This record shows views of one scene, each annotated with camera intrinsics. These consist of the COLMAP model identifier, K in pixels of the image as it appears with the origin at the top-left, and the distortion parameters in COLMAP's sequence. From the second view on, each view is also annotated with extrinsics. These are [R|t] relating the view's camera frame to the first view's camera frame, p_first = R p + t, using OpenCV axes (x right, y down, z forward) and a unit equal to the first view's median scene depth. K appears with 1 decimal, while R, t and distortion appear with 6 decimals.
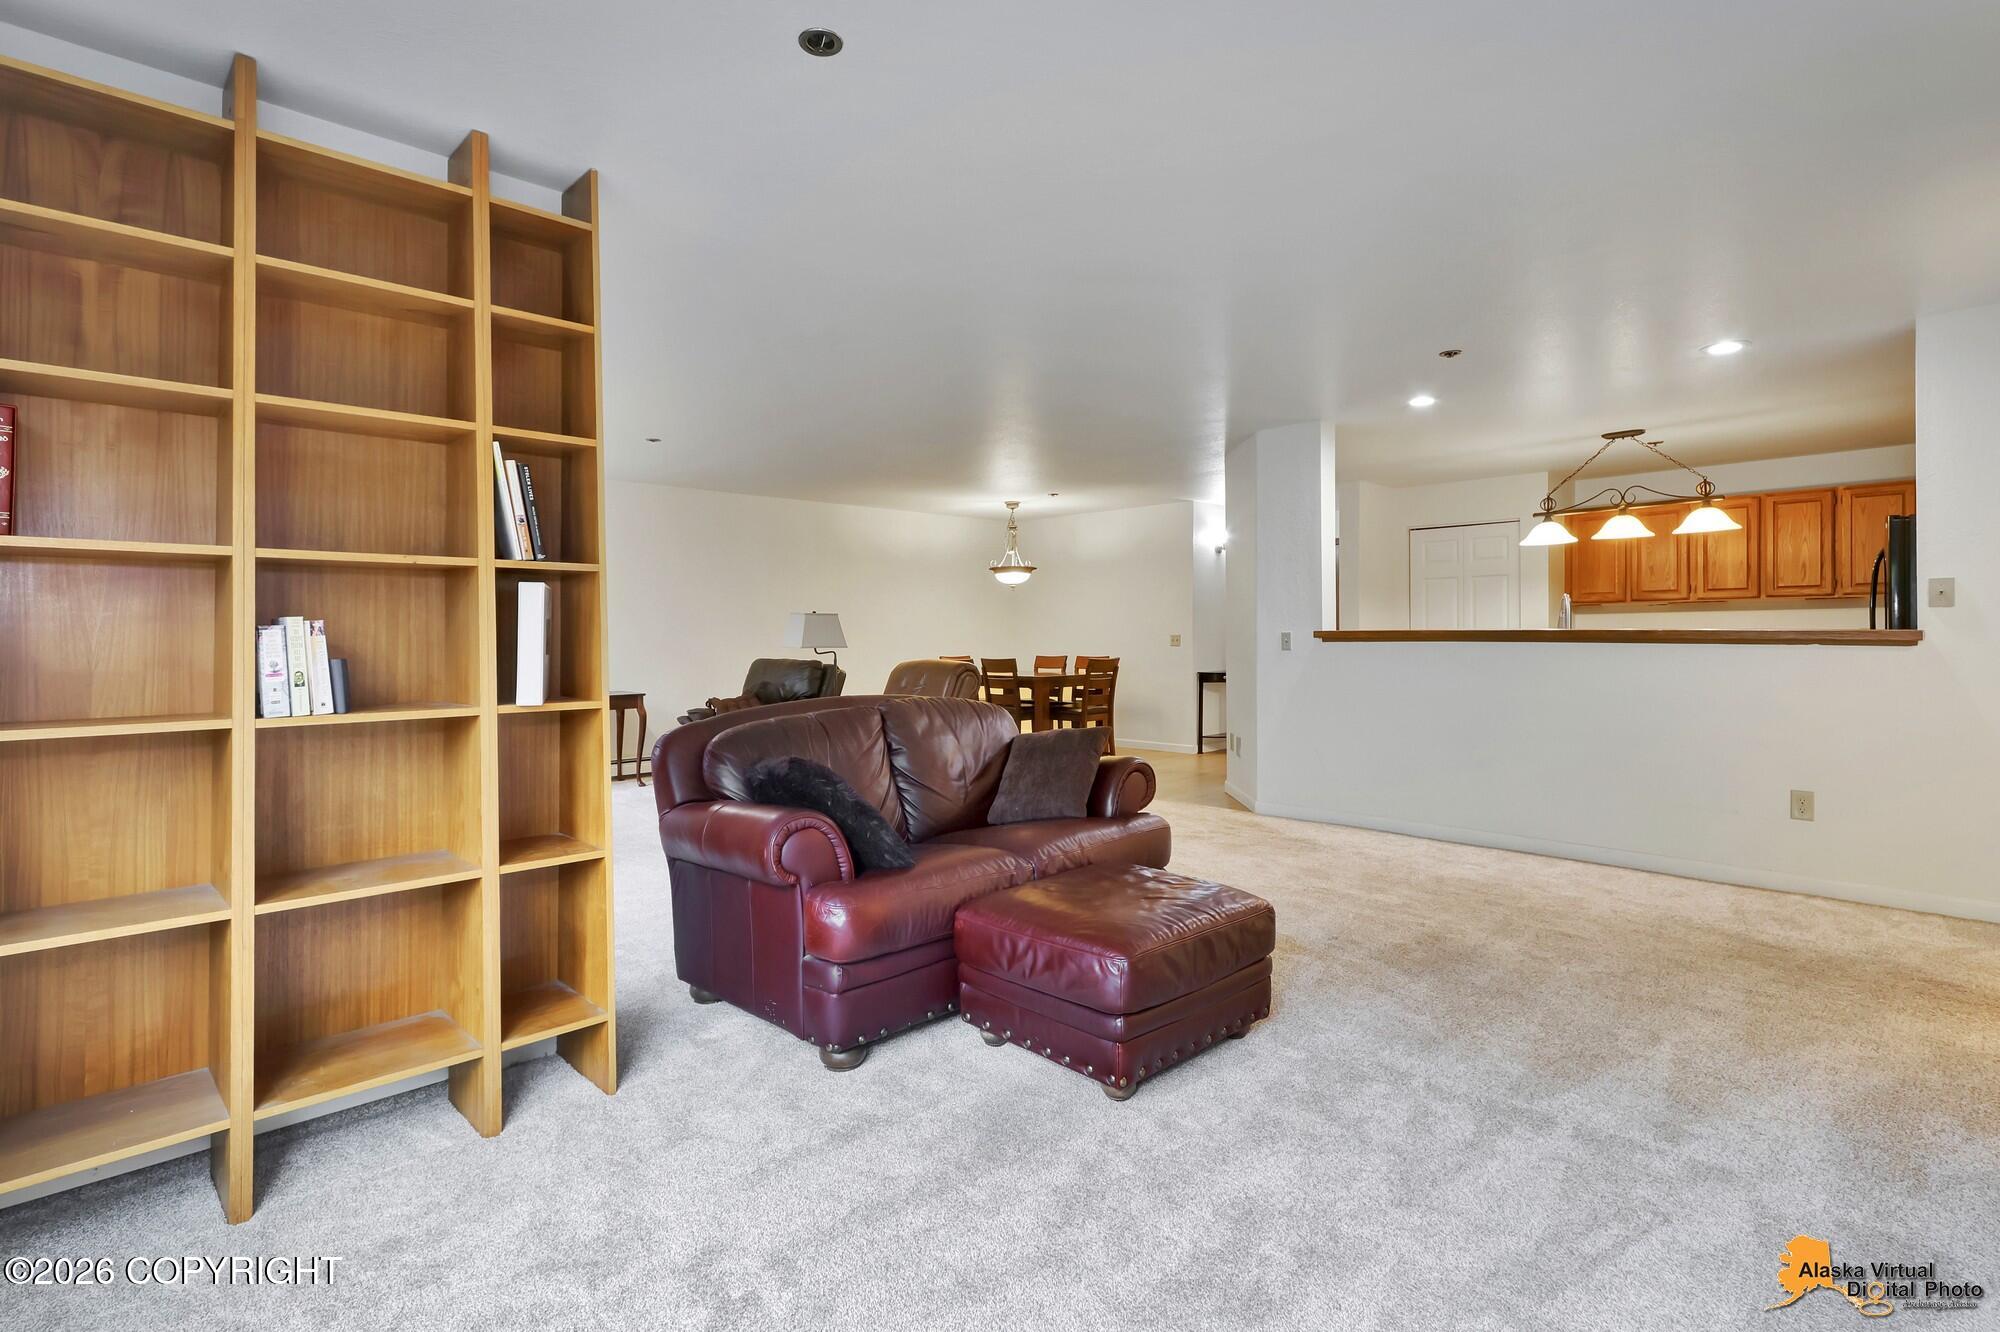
lens RADIAL K [[966.4, 0, 1069.9], [0, 966.4, 616.3], [0, 0, 1]] dist [0.004436, -0.002563]
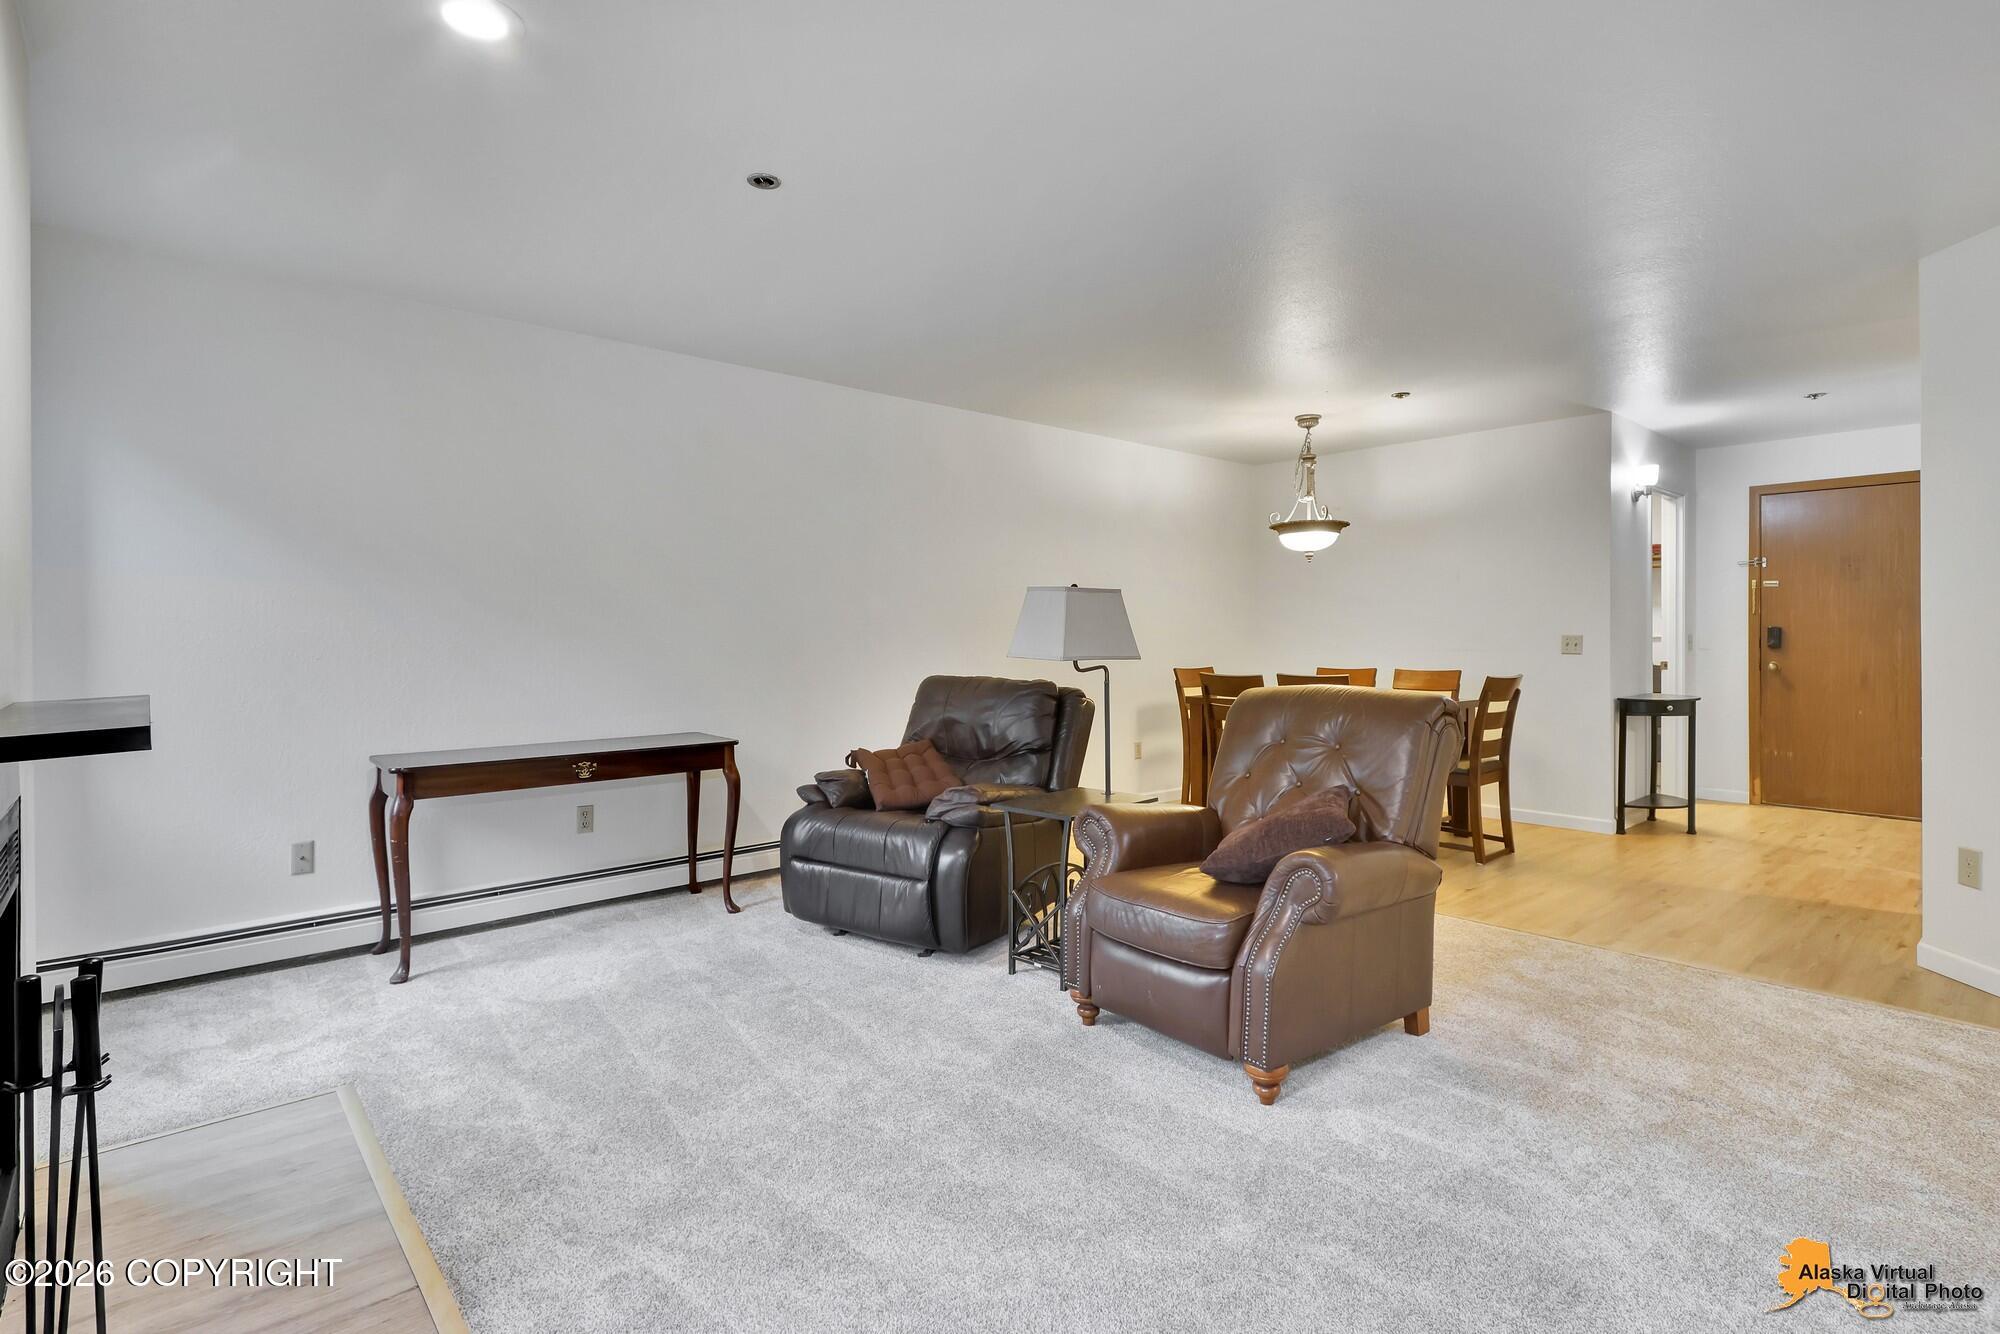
lens RADIAL K [[1003.9, 0, 1036.1], [0, 1003.9, 643.1], [0, 0, 1]] dist [0.010792, -0.002173]
pose [[0.994629, 0.001342, -0.103499, -0.166651], [0.001193, 0.999701, 0.024430, 0.008819], [0.103501, -0.024422, 0.994330, 0.356513]]
